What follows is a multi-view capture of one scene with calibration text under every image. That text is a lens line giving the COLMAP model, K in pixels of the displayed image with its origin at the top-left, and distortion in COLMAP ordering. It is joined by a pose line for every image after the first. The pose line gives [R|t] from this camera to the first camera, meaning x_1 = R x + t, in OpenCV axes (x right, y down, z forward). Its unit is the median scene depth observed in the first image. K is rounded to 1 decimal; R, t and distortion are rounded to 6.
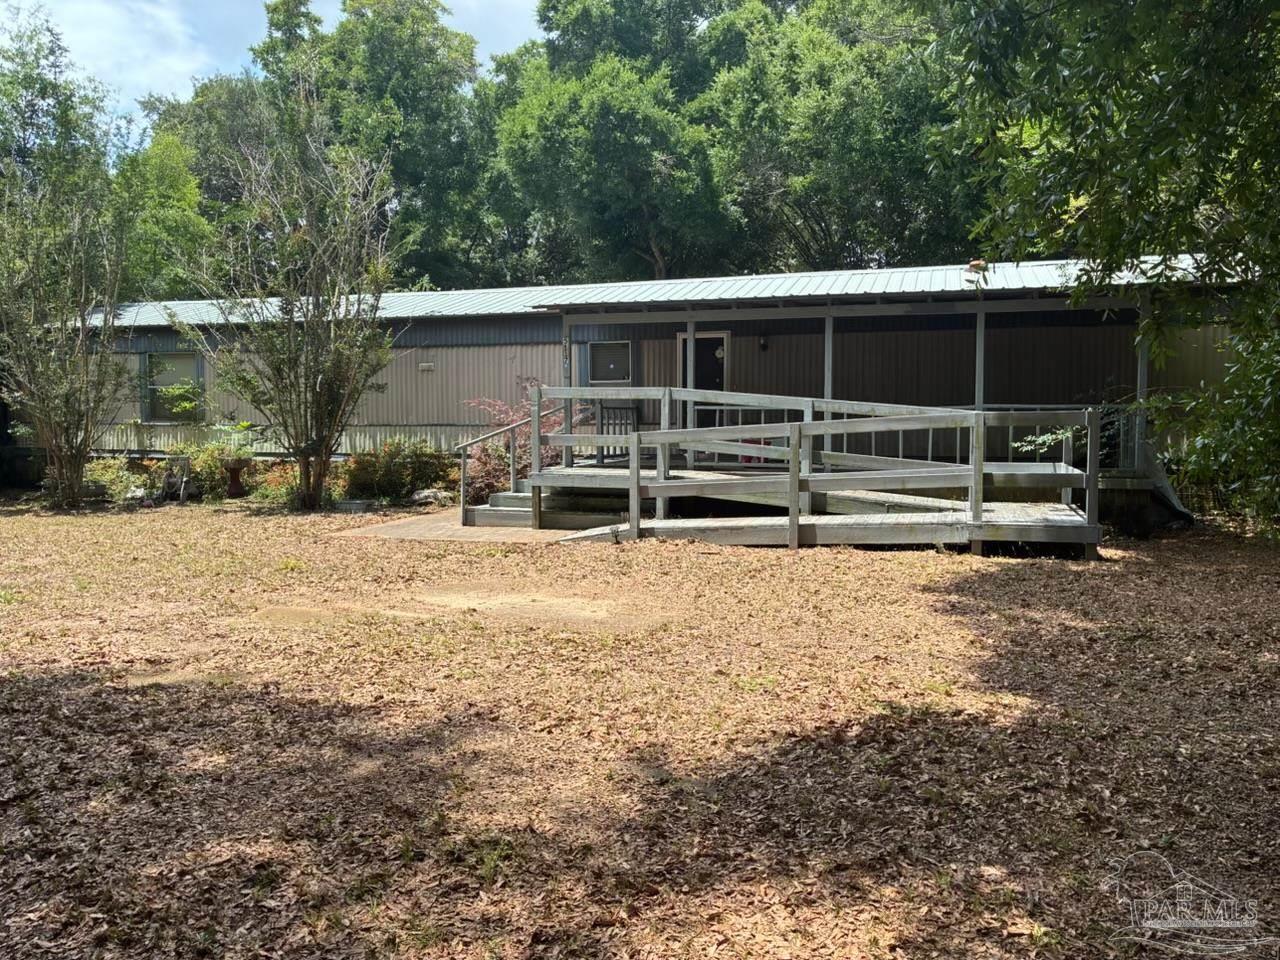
lens RADIAL K [[971.6, 0, 640.0], [0, 971.6, 480.0], [0, 0, 1]] dist [0.012550, 0.002622]
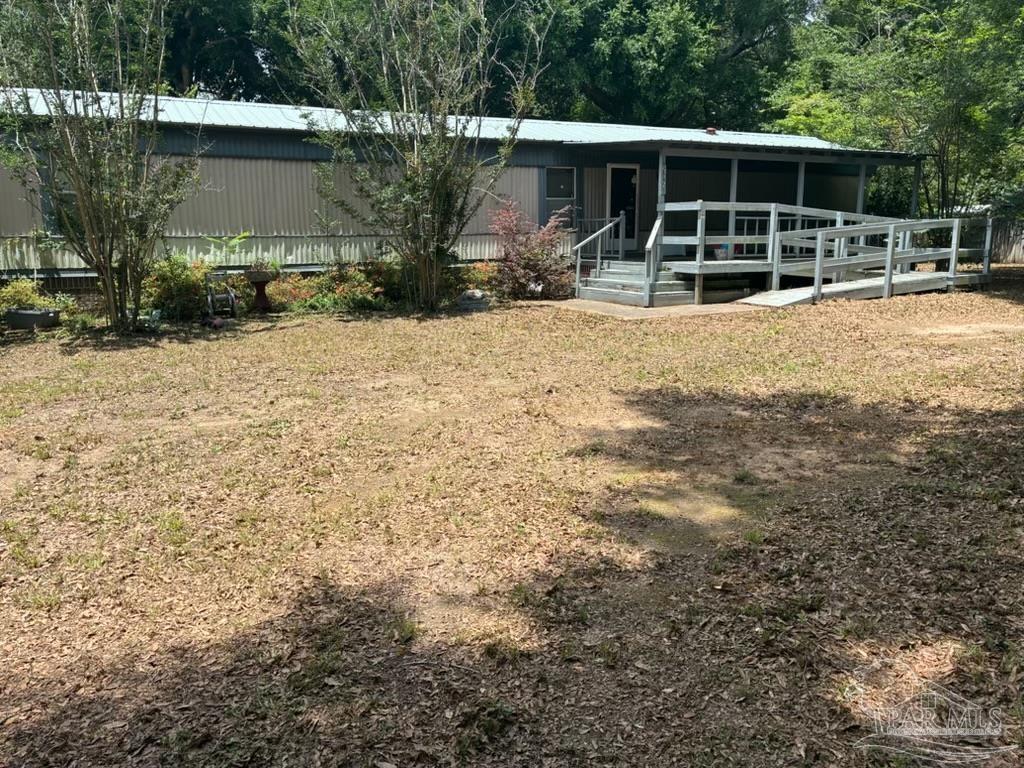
lens RADIAL K [[777.3, 0, 512.0], [0, 777.3, 384.0], [0, 0, 1]] dist [0.012550, 0.002622]
pose [[0.703841, -0.143309, 0.695752, -1.028306], [0.052324, 0.987237, 0.150416, -0.018708], [-0.708428, -0.069465, 0.702357, 0.354089]]
